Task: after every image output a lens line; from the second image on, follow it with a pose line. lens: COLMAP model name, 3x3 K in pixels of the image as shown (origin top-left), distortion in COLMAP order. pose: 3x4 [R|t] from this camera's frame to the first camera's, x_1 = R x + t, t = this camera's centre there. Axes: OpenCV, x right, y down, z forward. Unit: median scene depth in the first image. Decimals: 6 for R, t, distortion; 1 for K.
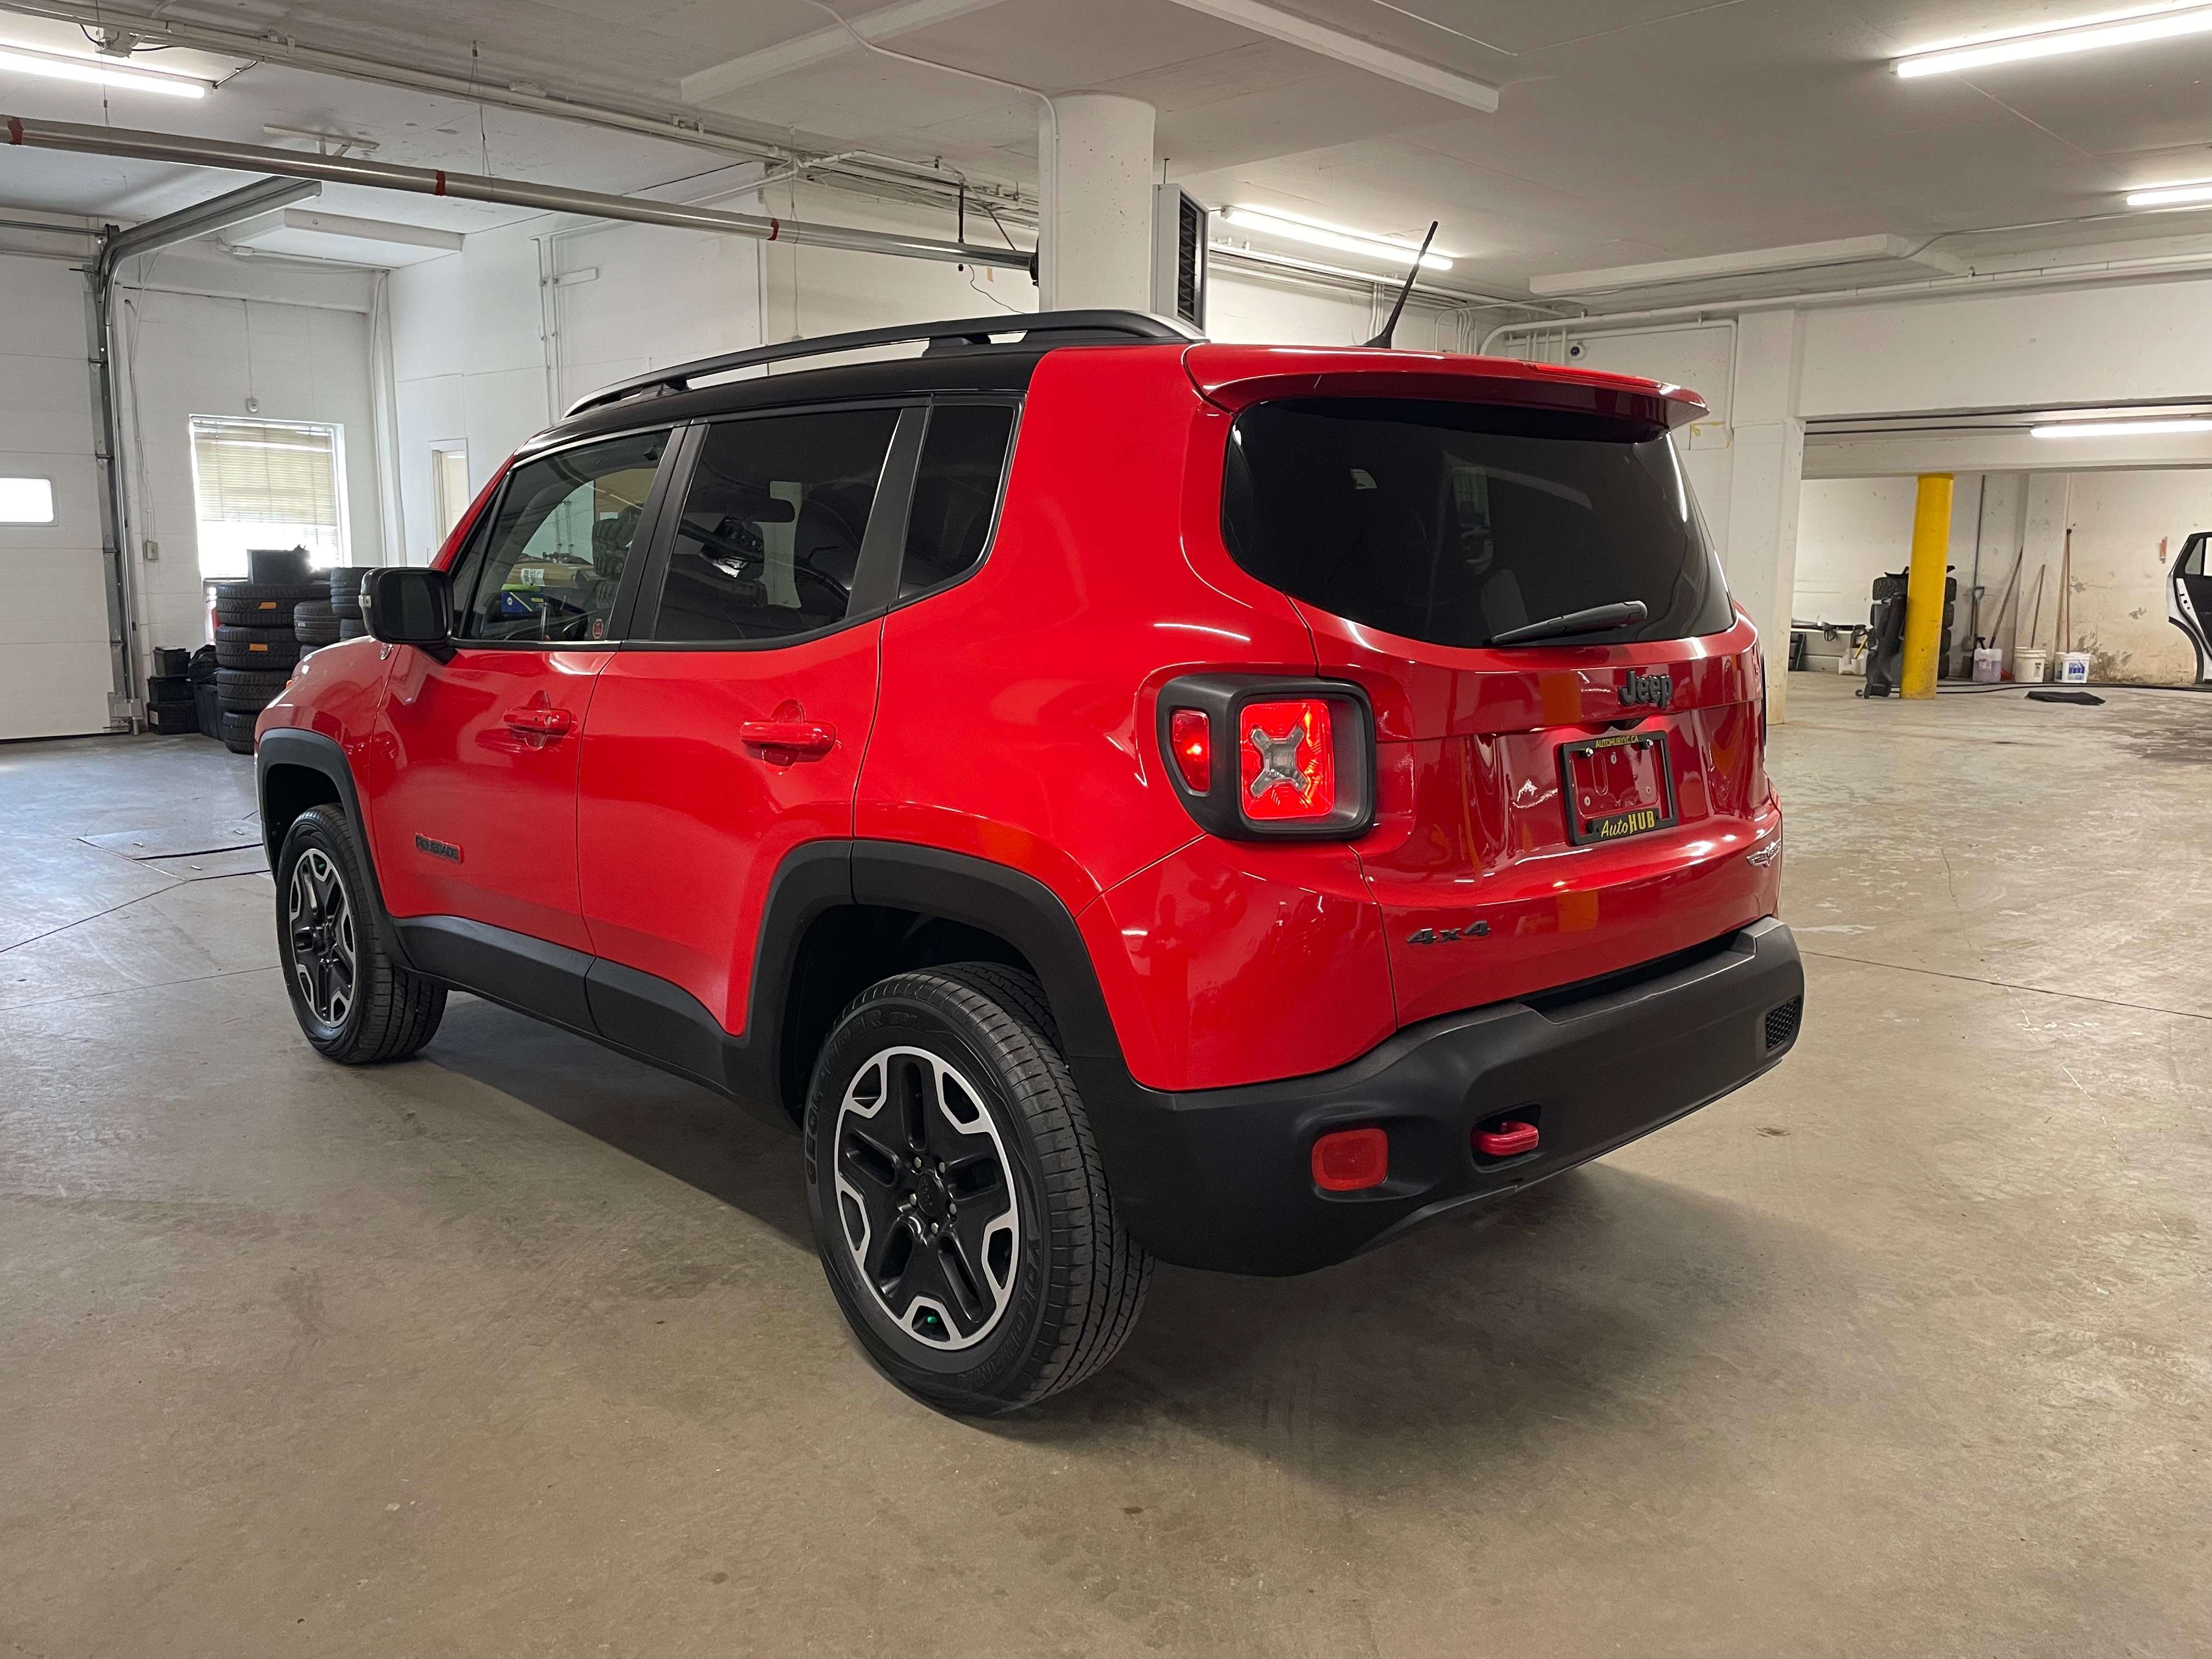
lens RADIAL K [[1675.0, 0, 1122.0], [0, 1675.0, 822.9], [0, 0, 1]] dist [0.089944, -0.119715]
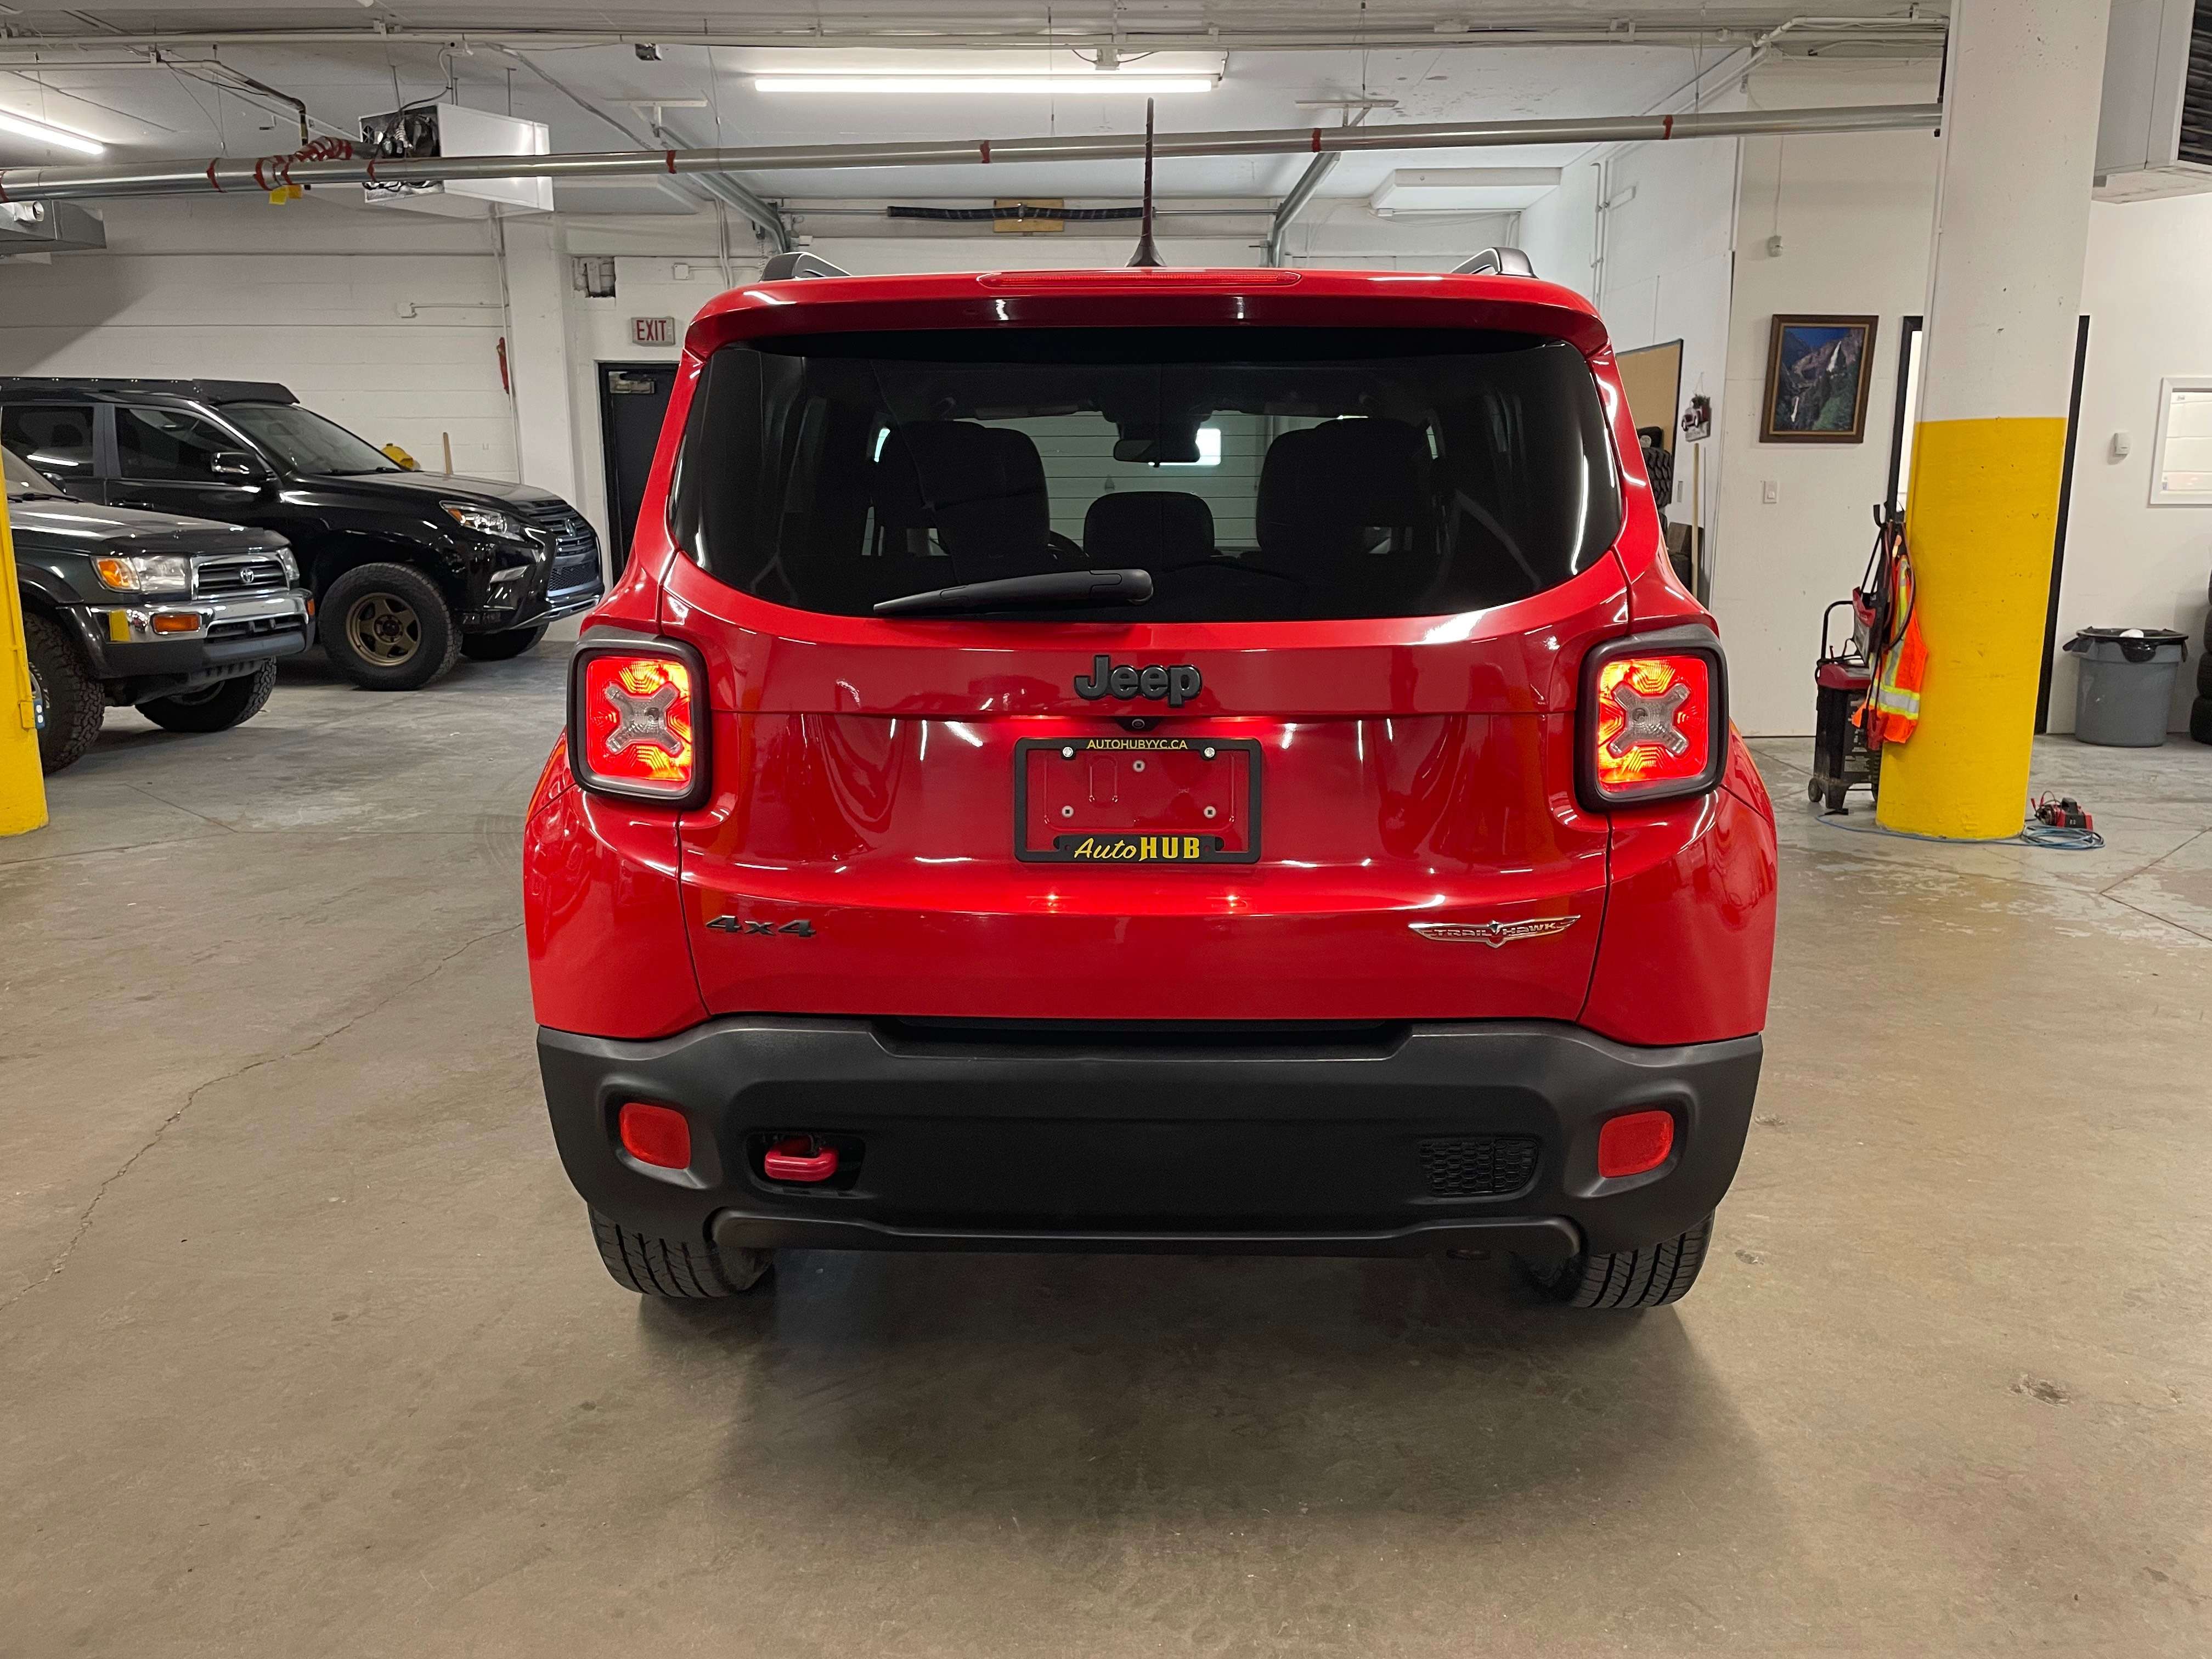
lens RADIAL K [[1675.0, 0, 1122.0], [0, 1675.0, 822.9], [0, 0, 1]] dist [0.089944, -0.119715]
pose [[0.697159, 0.137241, -0.703657, 0.344827], [-0.105995, 0.990451, 0.088161, -0.032640], [0.709037, 0.013122, 0.705049, 0.174476]]
